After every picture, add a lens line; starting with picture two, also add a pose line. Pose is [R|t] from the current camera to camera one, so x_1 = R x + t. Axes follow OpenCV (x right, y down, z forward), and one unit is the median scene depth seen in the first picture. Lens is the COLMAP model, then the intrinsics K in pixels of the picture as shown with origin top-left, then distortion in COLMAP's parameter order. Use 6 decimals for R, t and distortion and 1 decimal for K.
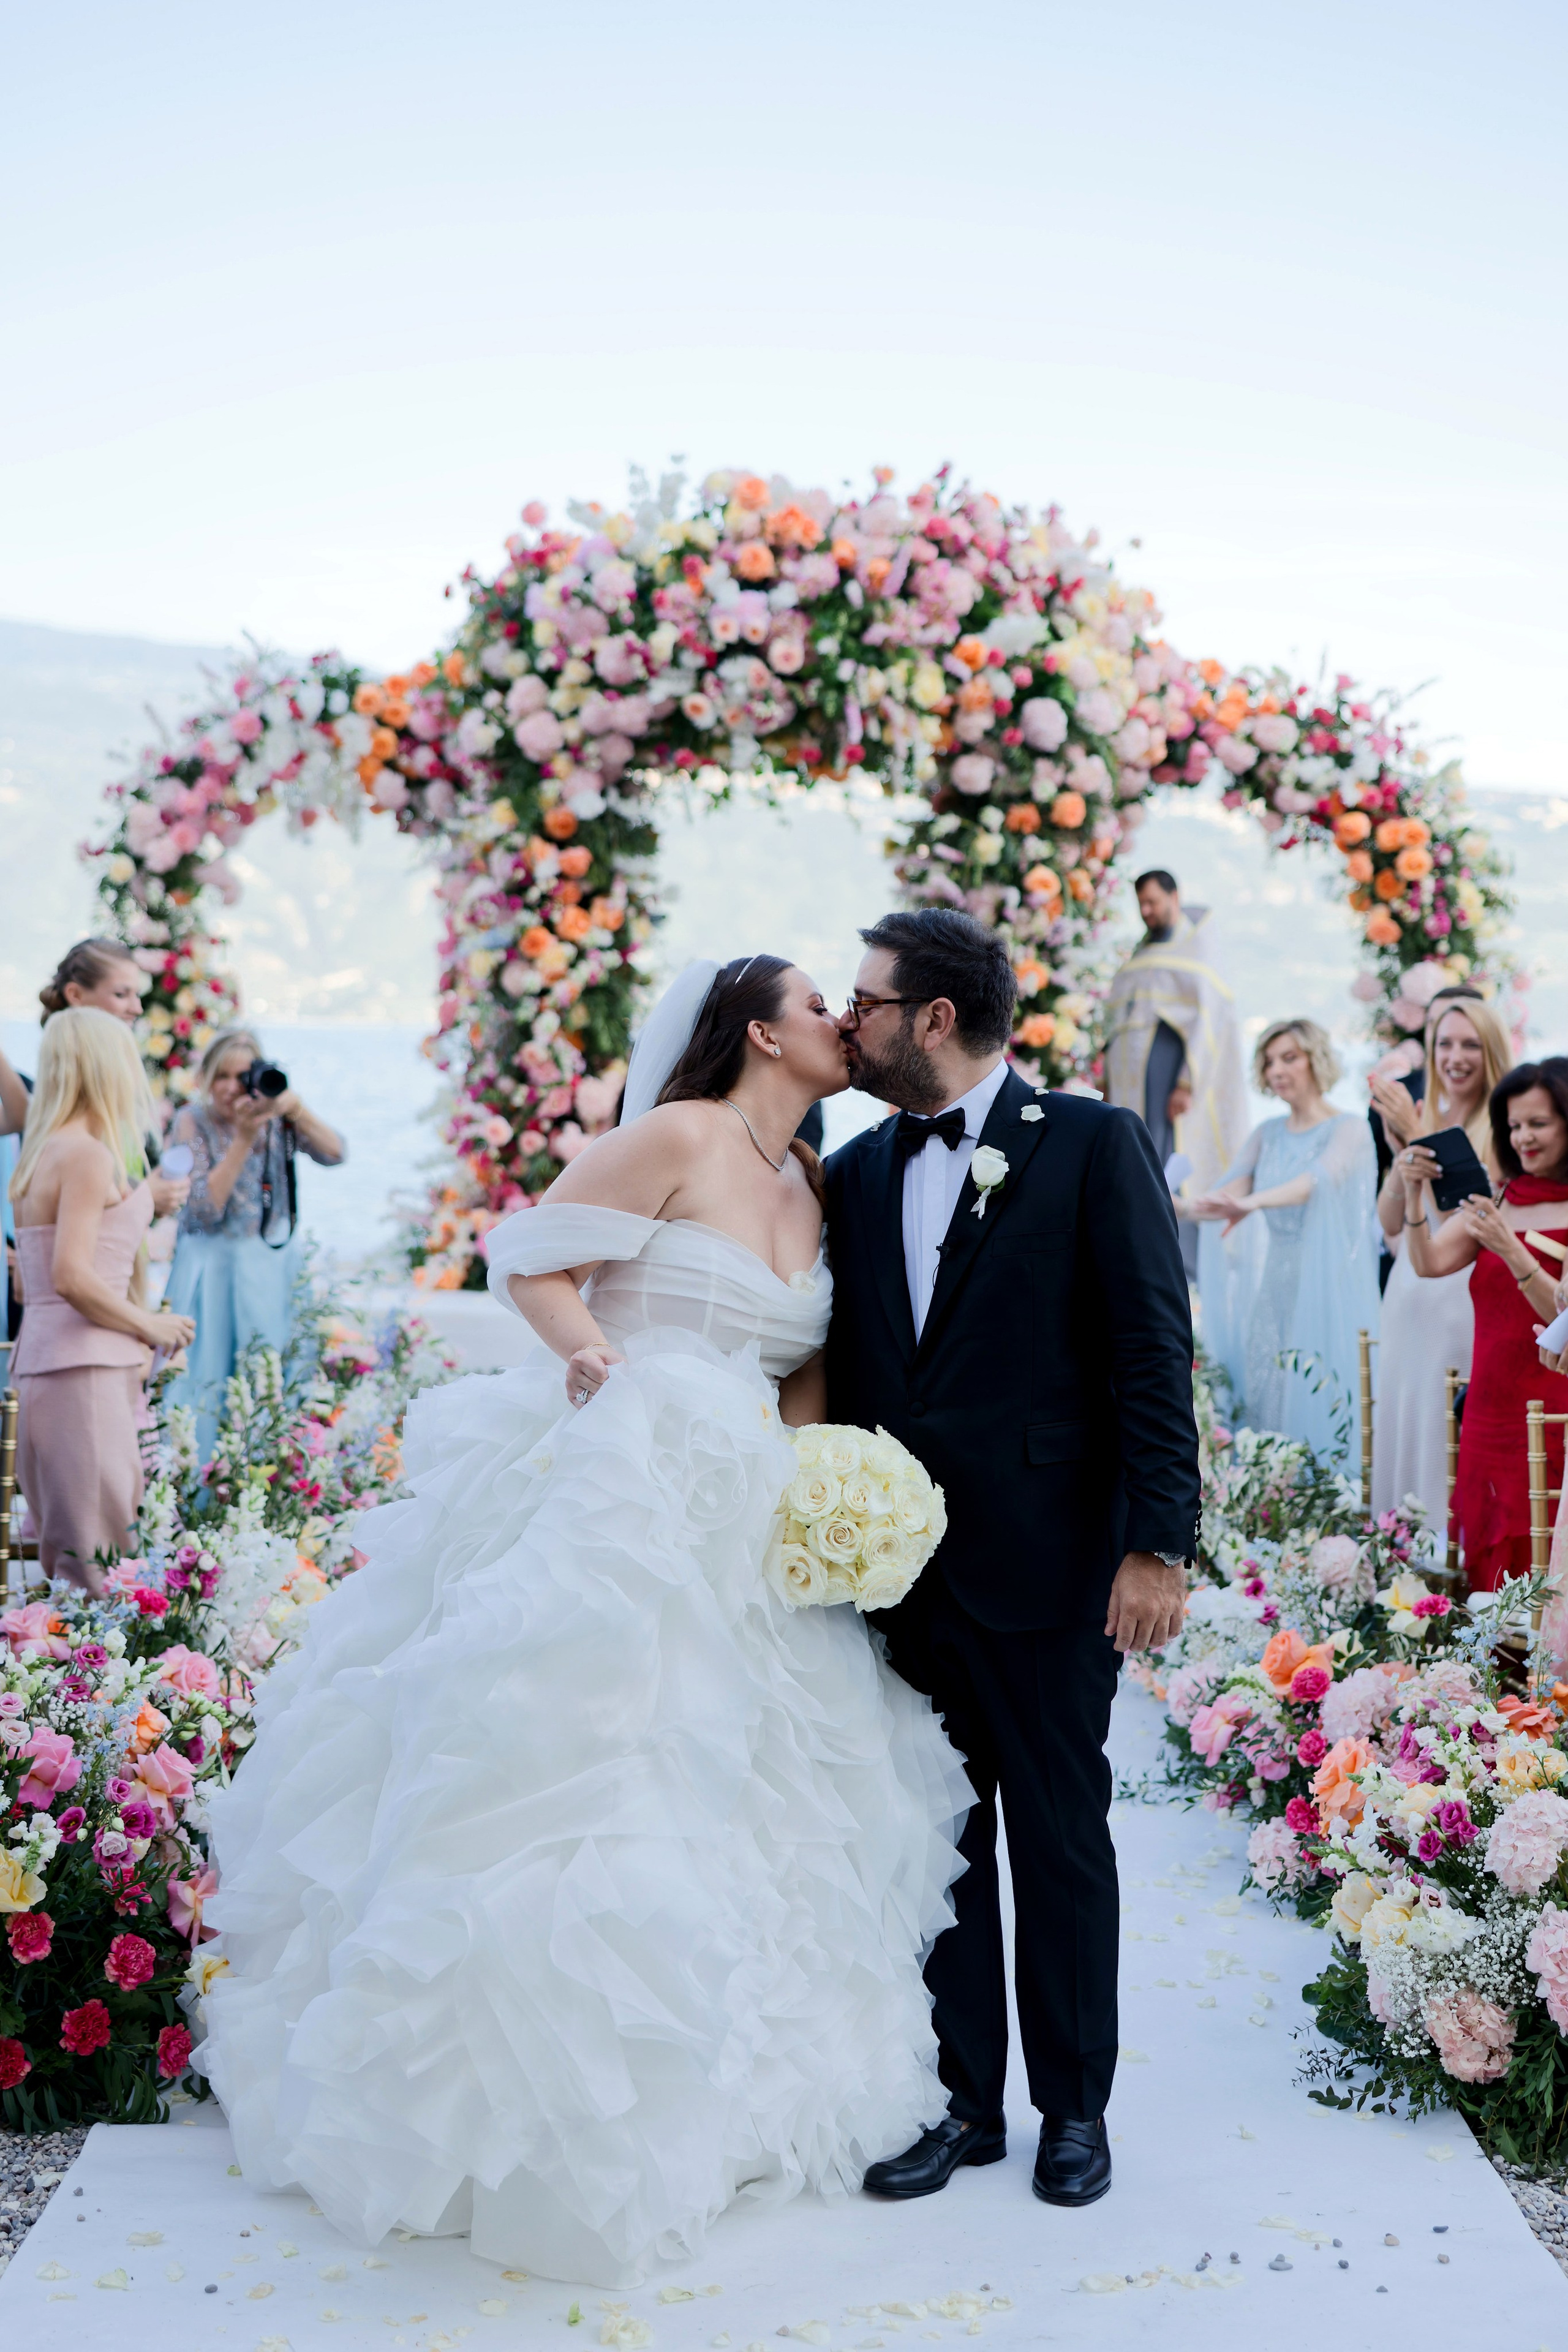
lens RADIAL K [[3104.0, 0, 707.6], [0, 3104.0, 1101.9], [0, 0, 1]] dist [0.045069, 0.000000]
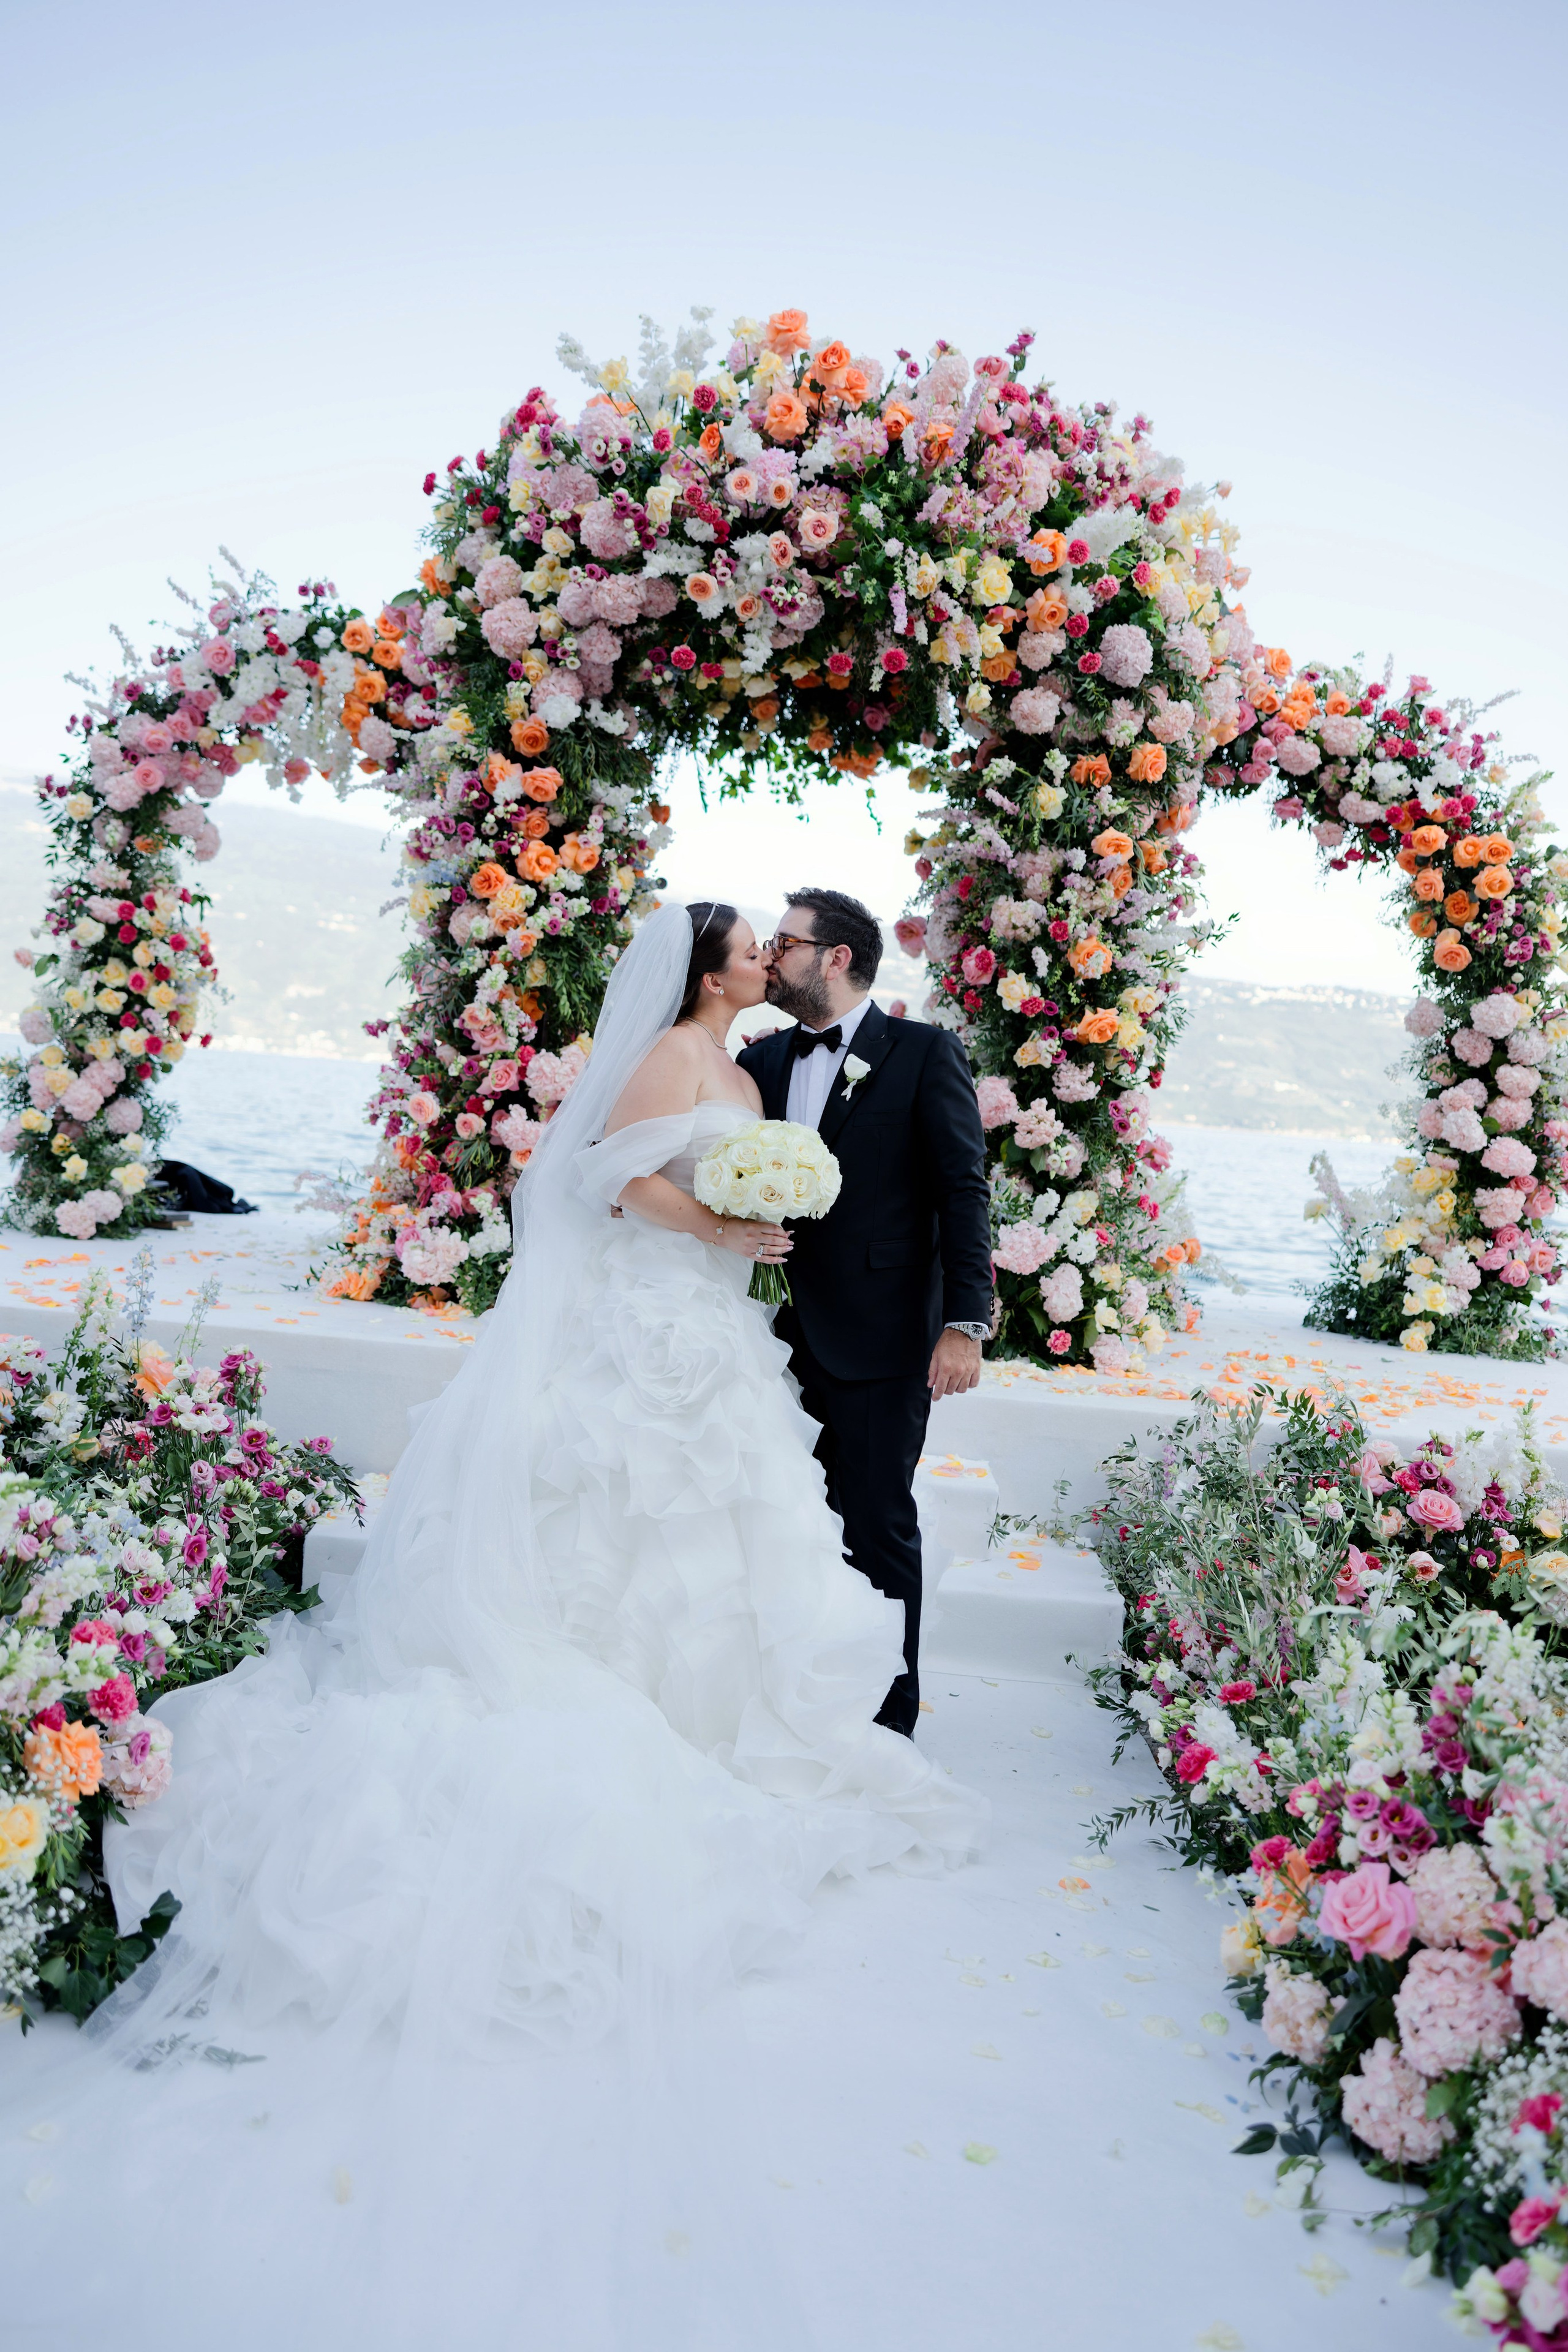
lens RADIAL K [[1824.6, 0, 781.4], [0, 1824.6, 1163.9], [0, 0, 1]] dist [0.025595, 0.002899]
pose [[0.997999, 0.060812, 0.017322, 0.017382], [-0.061074, 0.998020, 0.015016, 0.010940], [-0.016374, -0.016044, 0.999737, 0.519970]]
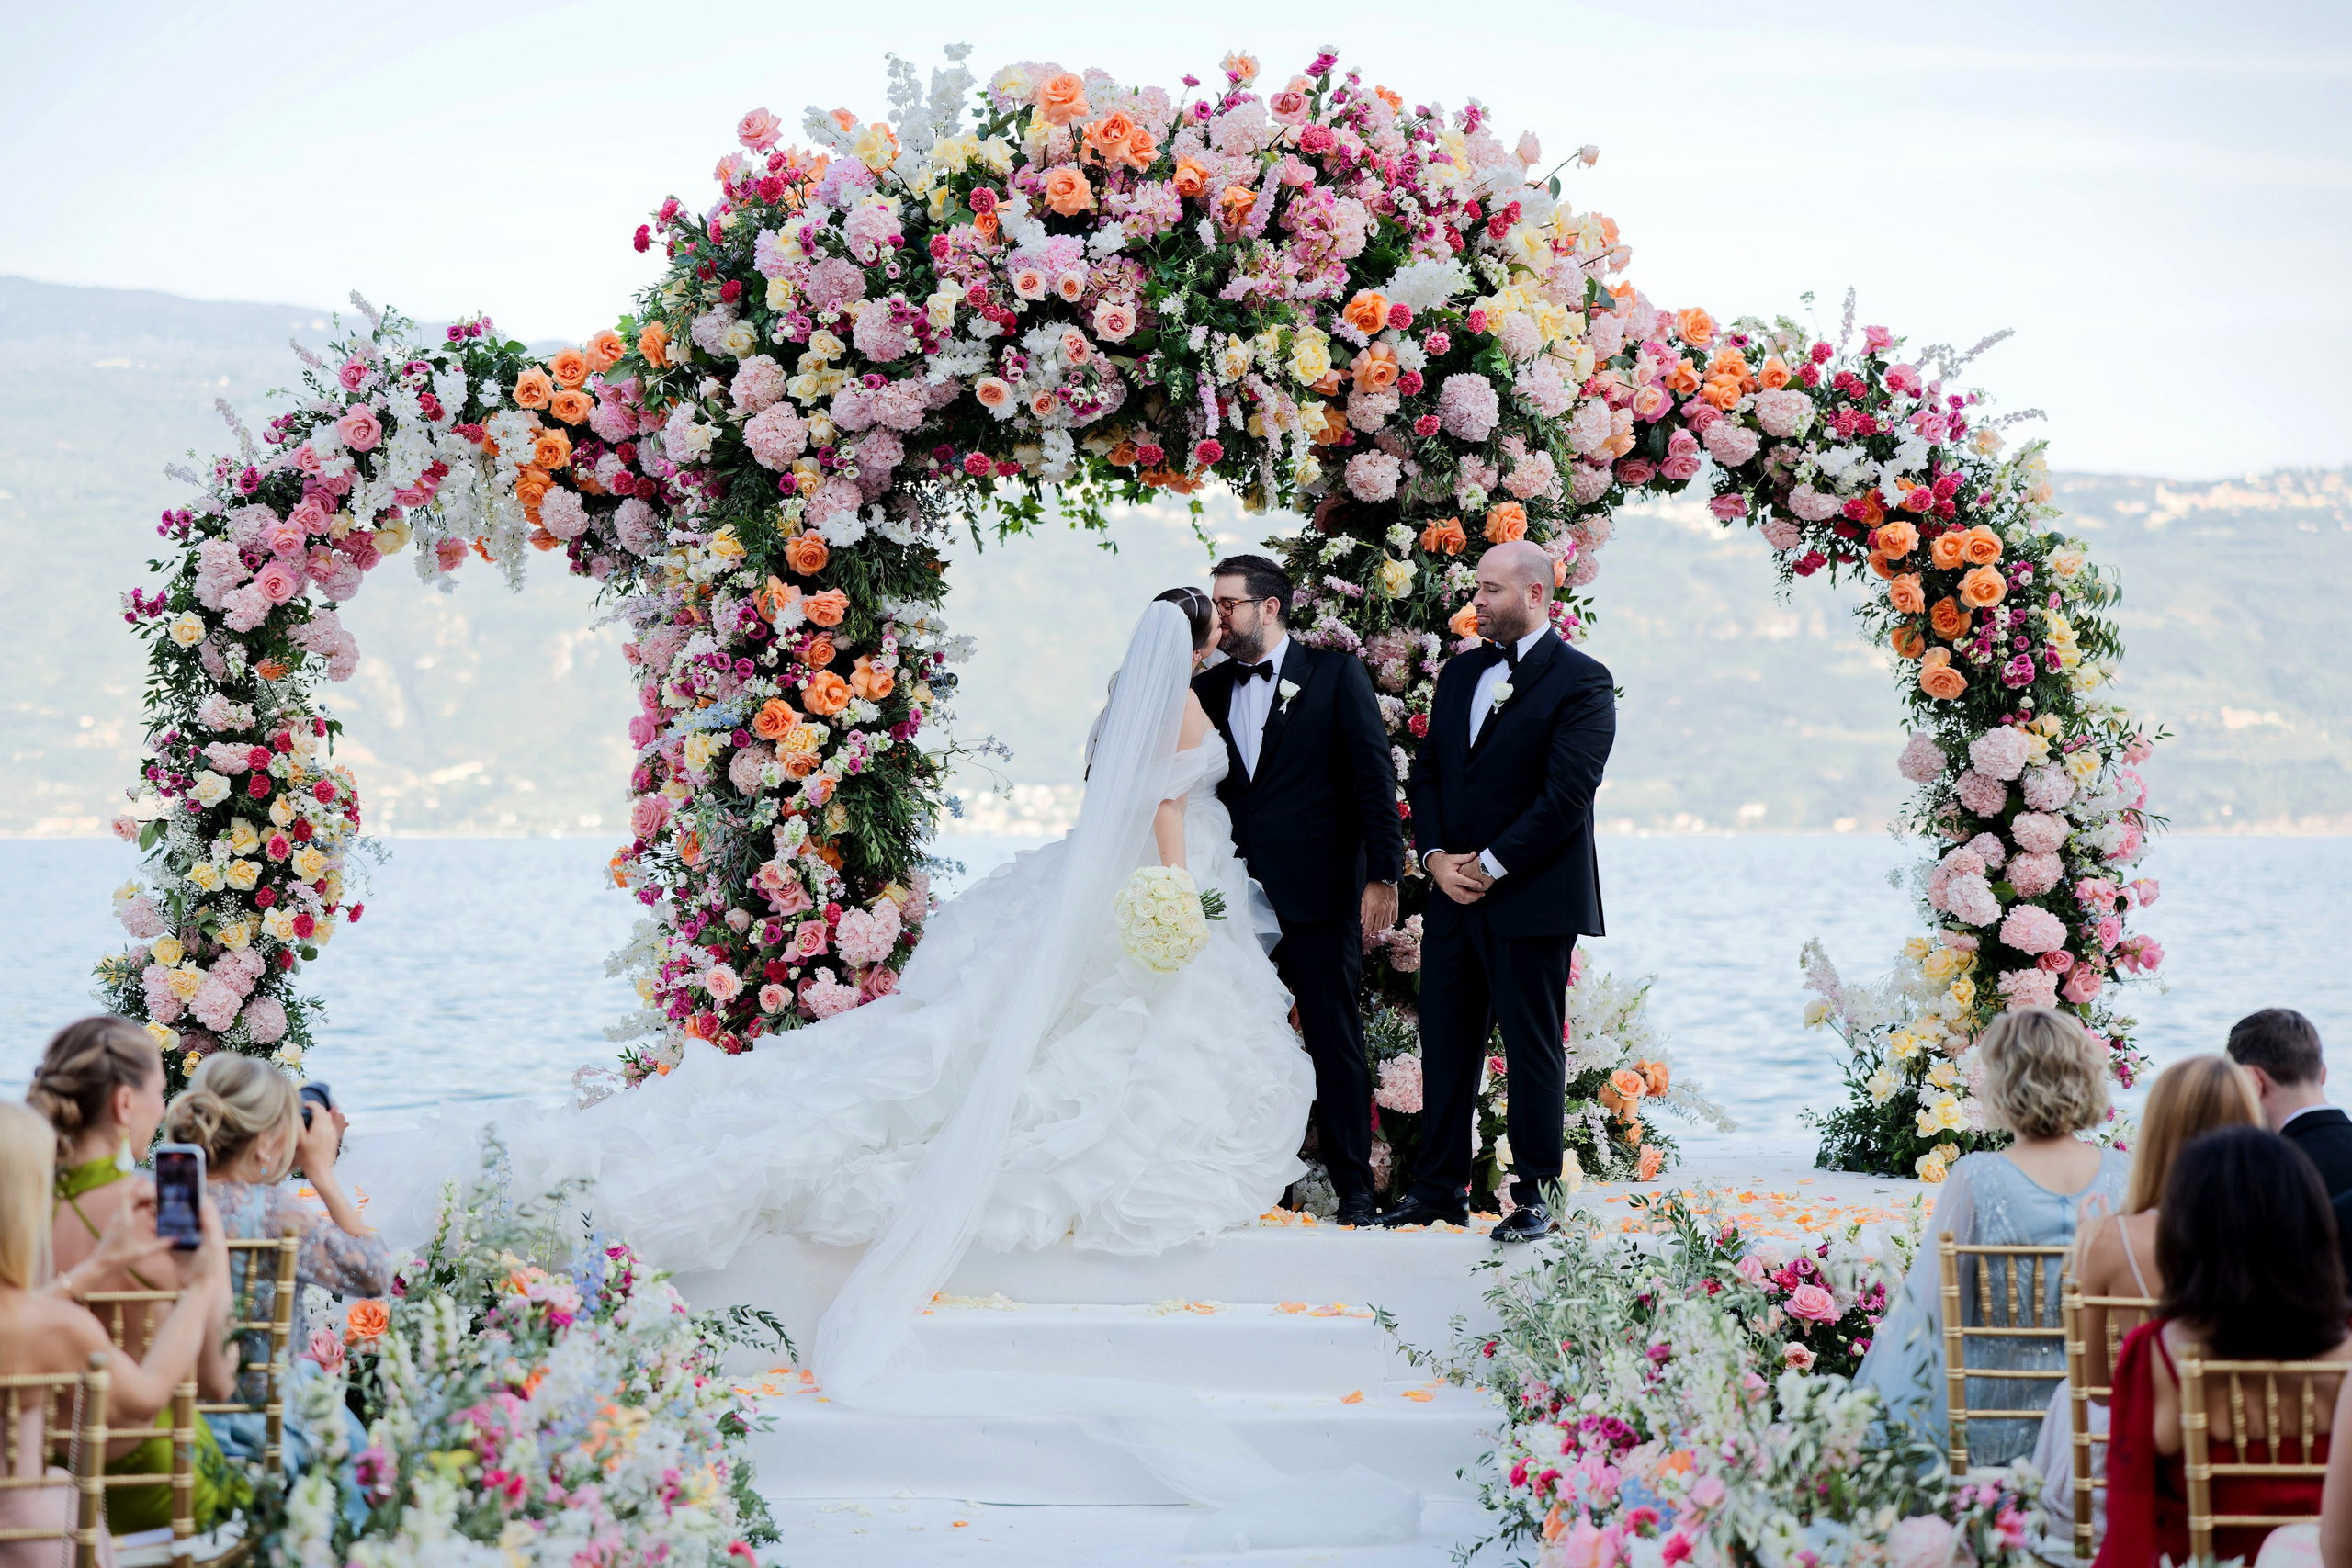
lens RADIAL K [[4388.1, 0, 1072.3], [0, 4388.1, 727.8], [0, 0, 1]] dist [0.121918, 0.000000]
pose [[0.999549, -0.020237, 0.022200, -0.009010], [0.021266, 0.998661, -0.047152, -0.000037], [-0.021216, 0.047602, 0.998641, -0.020840]]
